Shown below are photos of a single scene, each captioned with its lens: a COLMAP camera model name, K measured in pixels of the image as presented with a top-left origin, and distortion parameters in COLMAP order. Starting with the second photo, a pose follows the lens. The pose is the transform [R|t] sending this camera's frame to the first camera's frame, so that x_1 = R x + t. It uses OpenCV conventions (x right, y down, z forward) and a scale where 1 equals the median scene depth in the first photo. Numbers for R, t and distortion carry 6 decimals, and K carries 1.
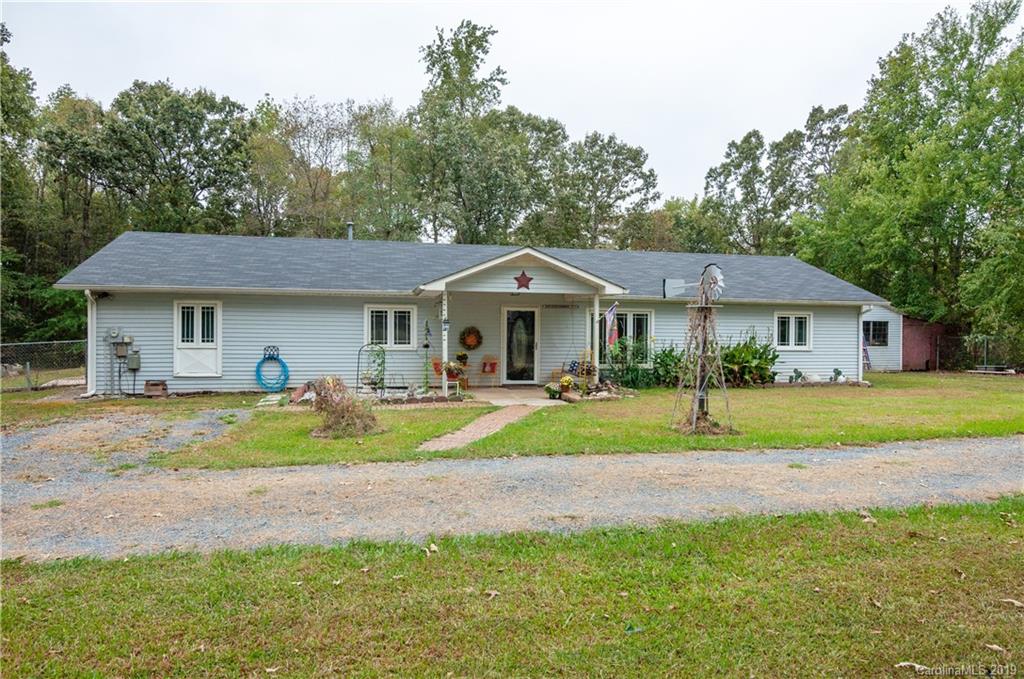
lens RADIAL K [[602.9, 0, 512.4], [0, 602.9, 336.4], [0, 0, 1]] dist [0.006399, 0.001199]
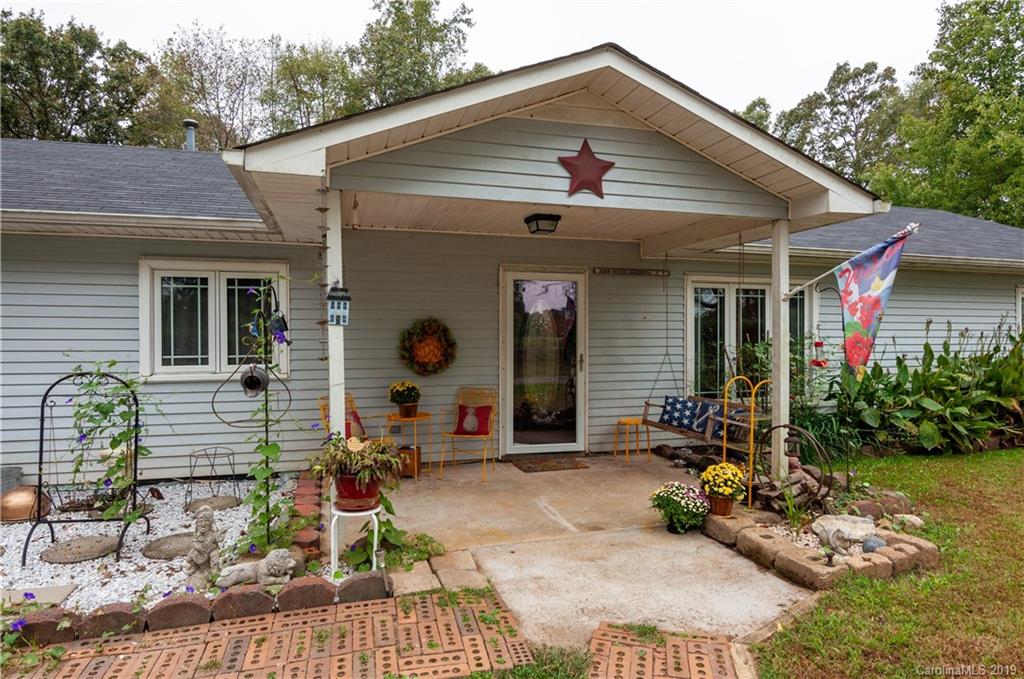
lens RADIAL K [[602.9, 0, 512.9], [0, 602.9, 342.6], [0, 0, 1]] dist [0.006399, 0.001199]
pose [[0.998048, -0.009605, 0.061706, -0.035151], [0.009171, 0.999931, 0.007315, -0.001877], [-0.061772, -0.006735, 0.998068, 0.570912]]
